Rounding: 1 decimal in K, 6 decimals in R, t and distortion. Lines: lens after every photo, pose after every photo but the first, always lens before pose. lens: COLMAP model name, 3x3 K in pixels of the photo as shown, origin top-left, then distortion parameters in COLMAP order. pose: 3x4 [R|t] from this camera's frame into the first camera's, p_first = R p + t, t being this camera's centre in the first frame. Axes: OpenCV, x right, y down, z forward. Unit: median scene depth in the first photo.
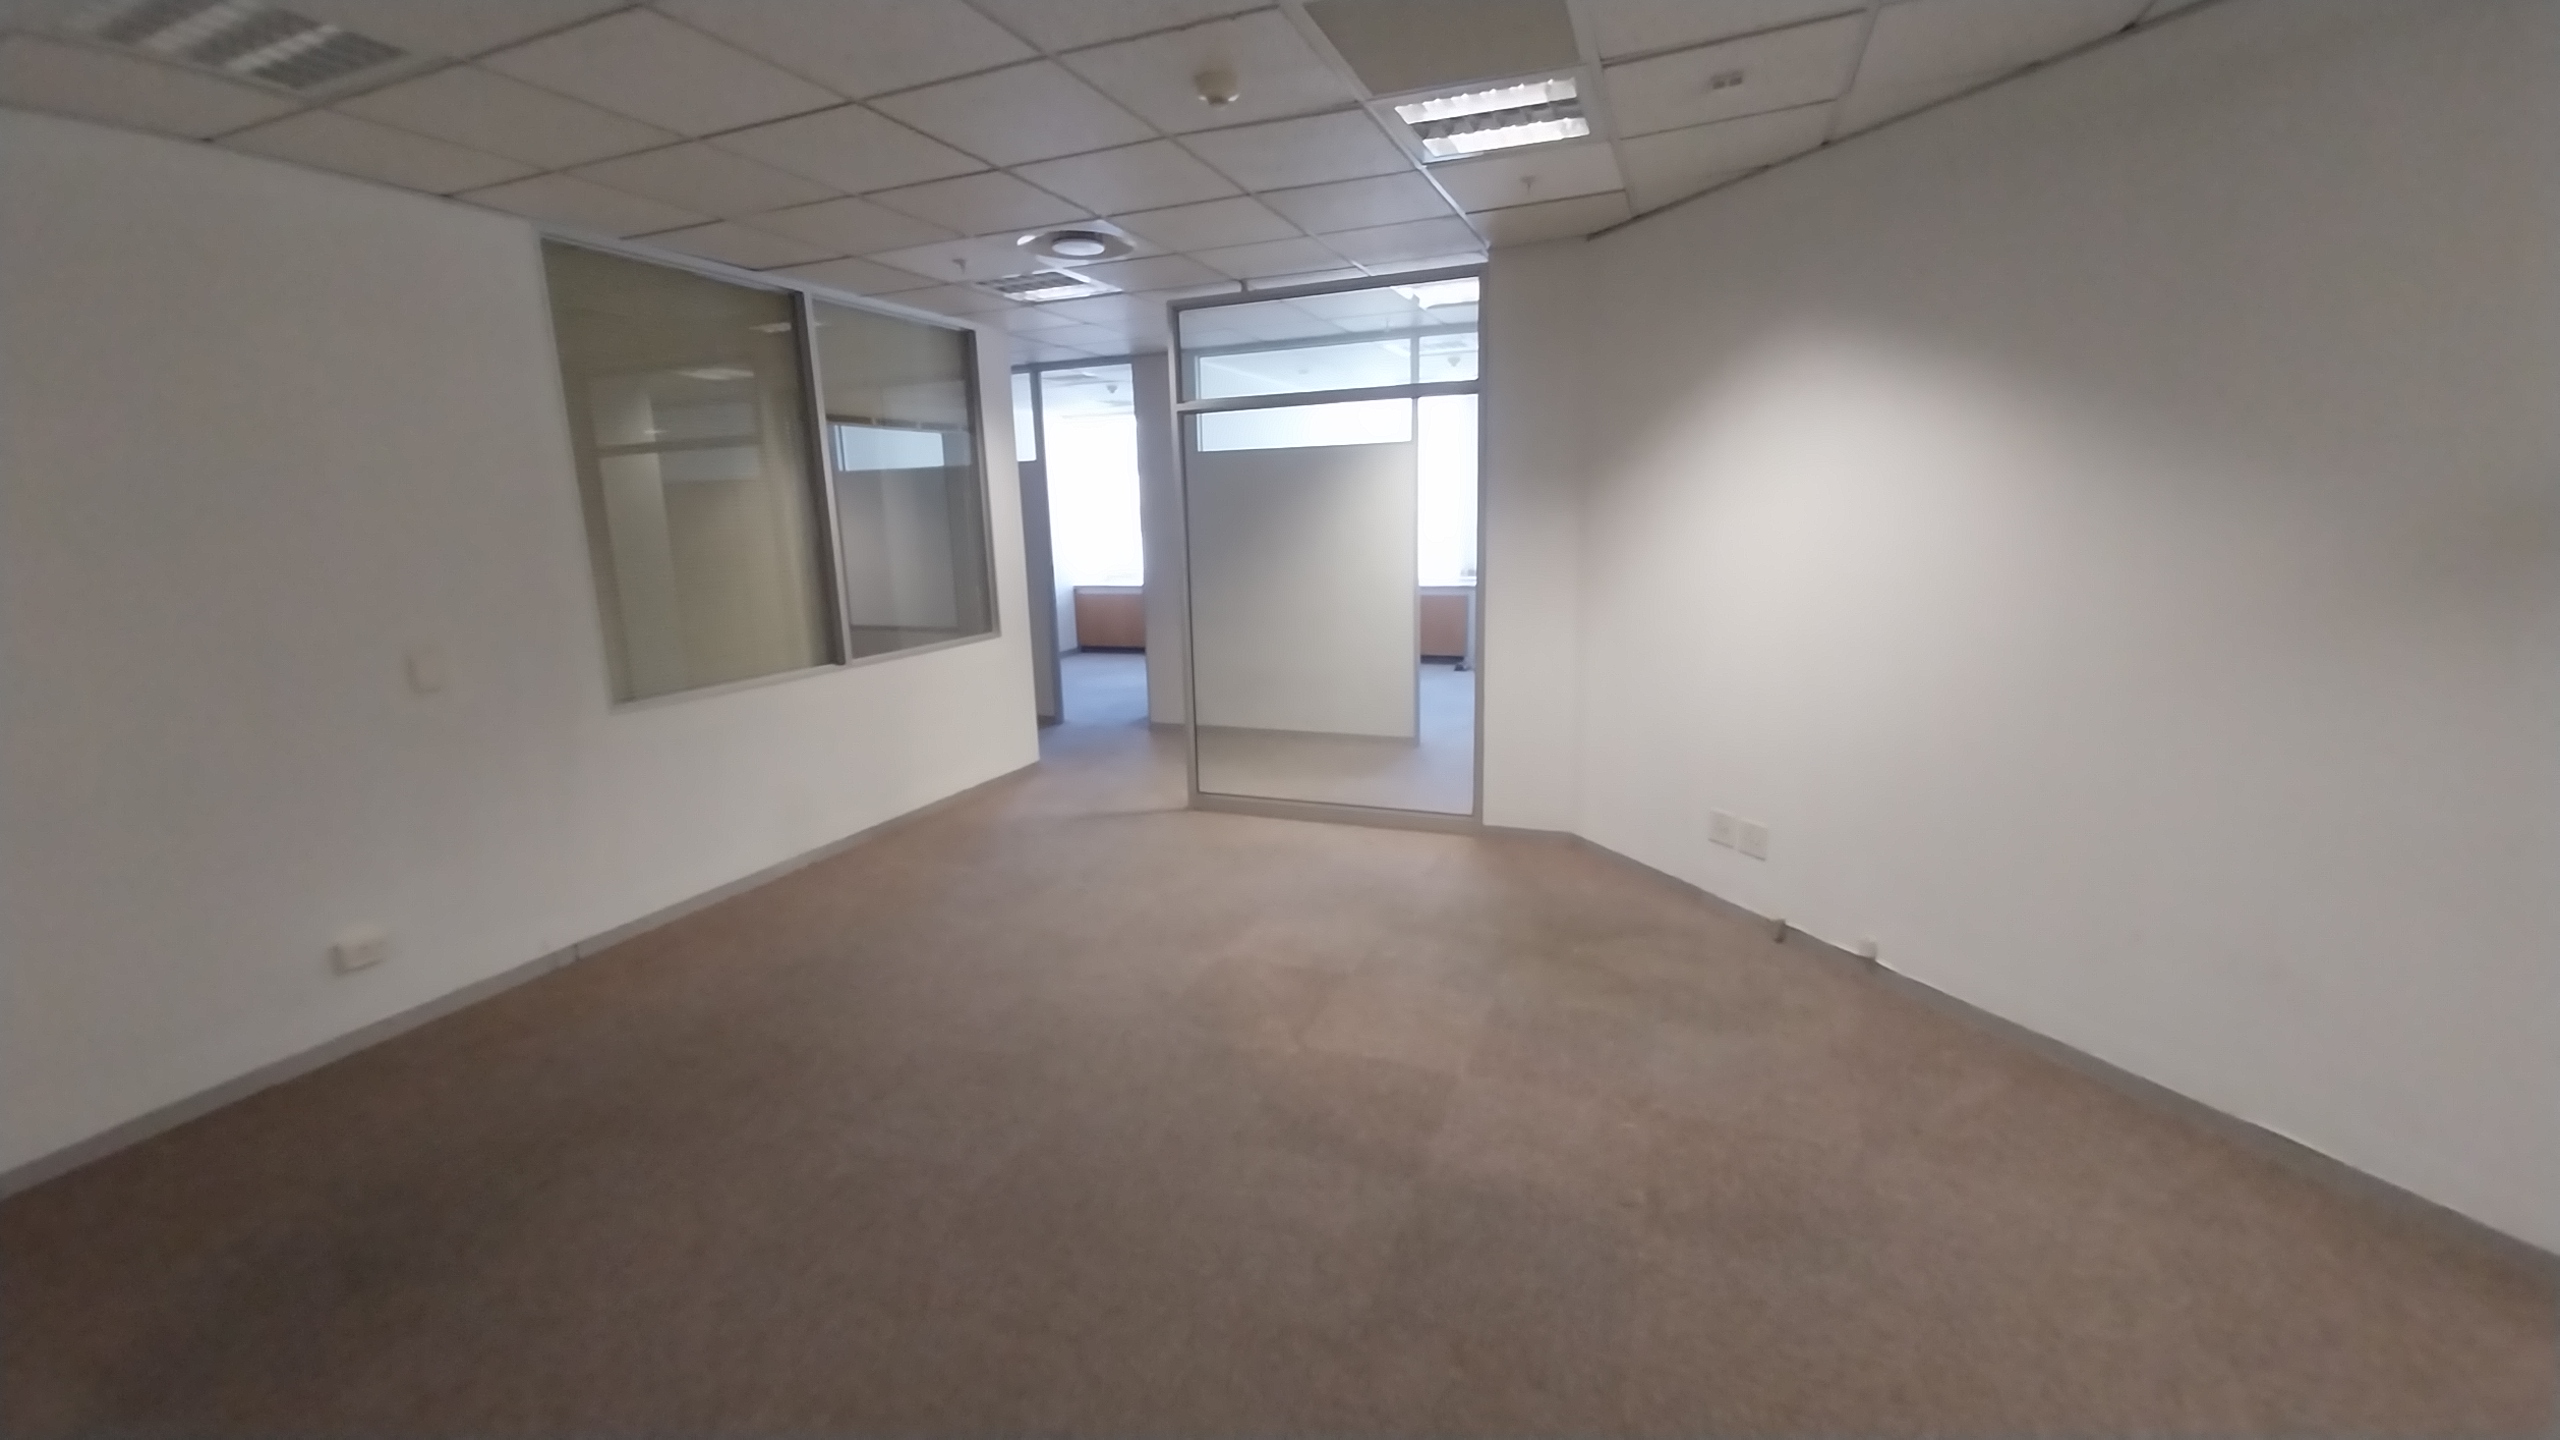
lens RADIAL K [[1020.0, 0, 1275.8], [0, 1020.0, 701.7], [0, 0, 1]] dist [0.000947, -0.002067]
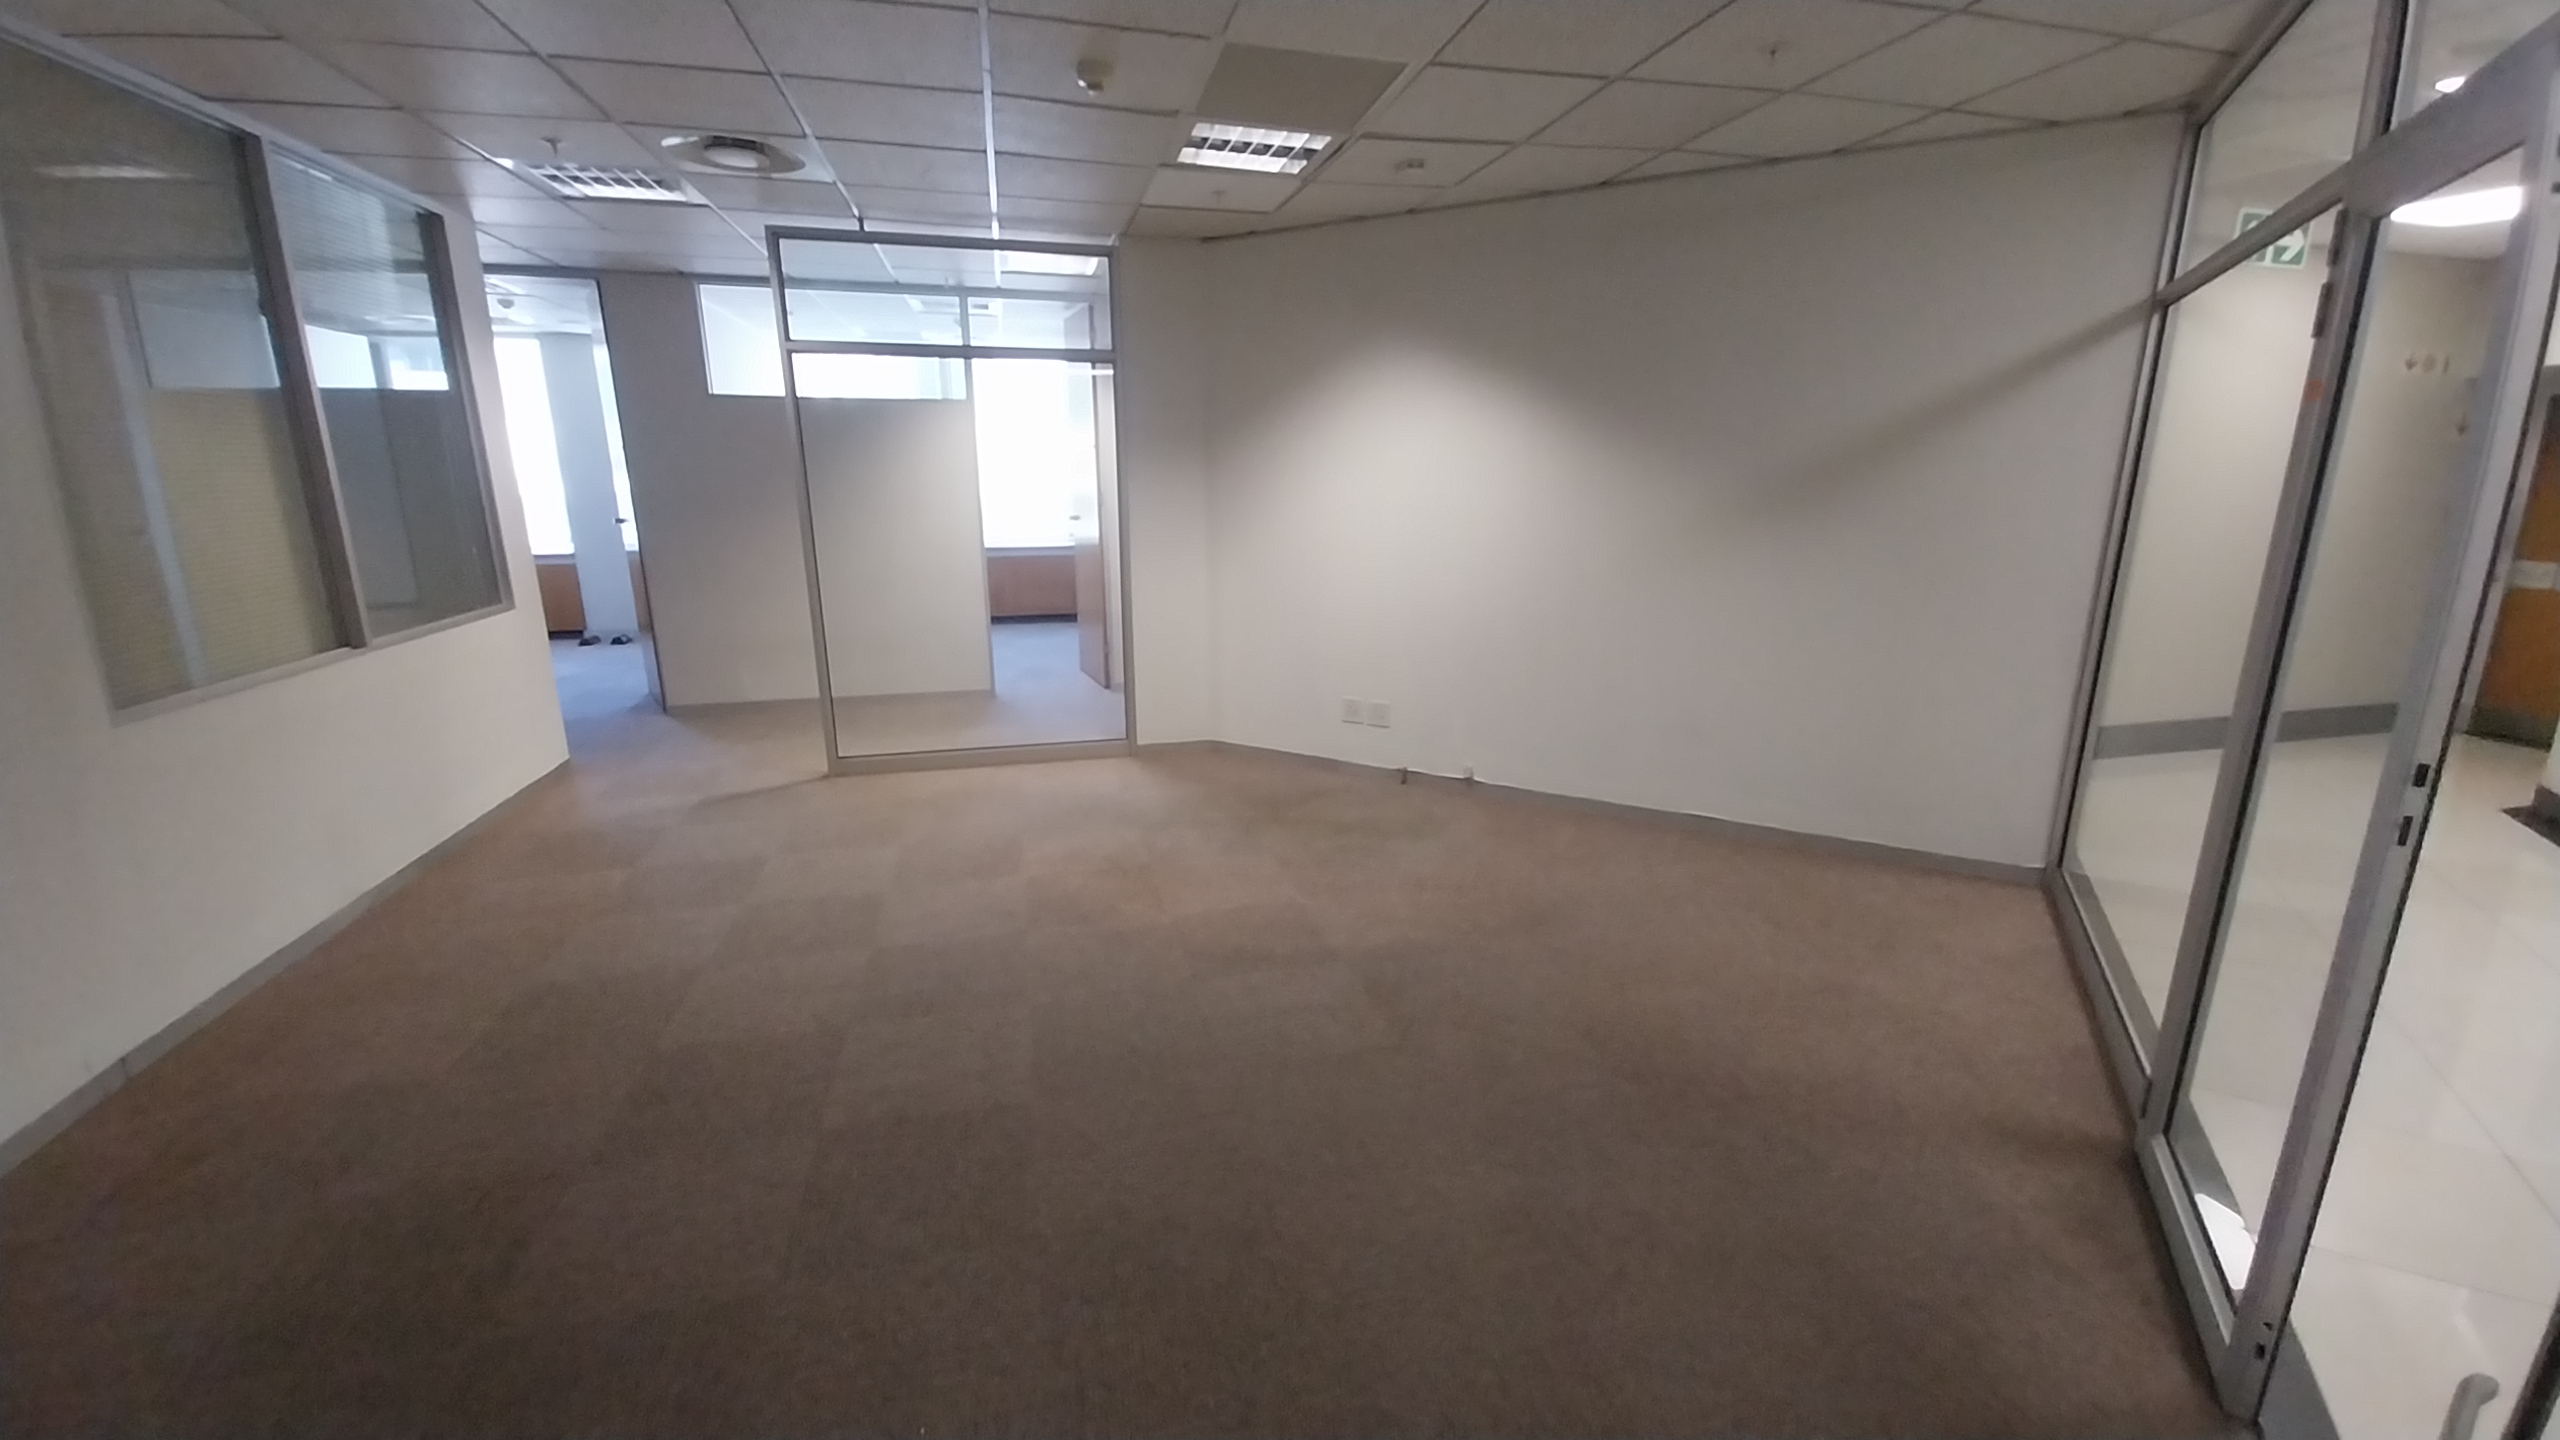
lens RADIAL K [[1020.0, 0, 1291.1], [0, 1020.0, 718.2], [0, 0, 1]] dist [0.000947, -0.002067]
pose [[0.790271, -0.113961, 0.602066, -0.350443], [0.089319, 0.993483, 0.070809, 0.024573], [-0.606212, -0.002183, 0.795300, -0.017697]]
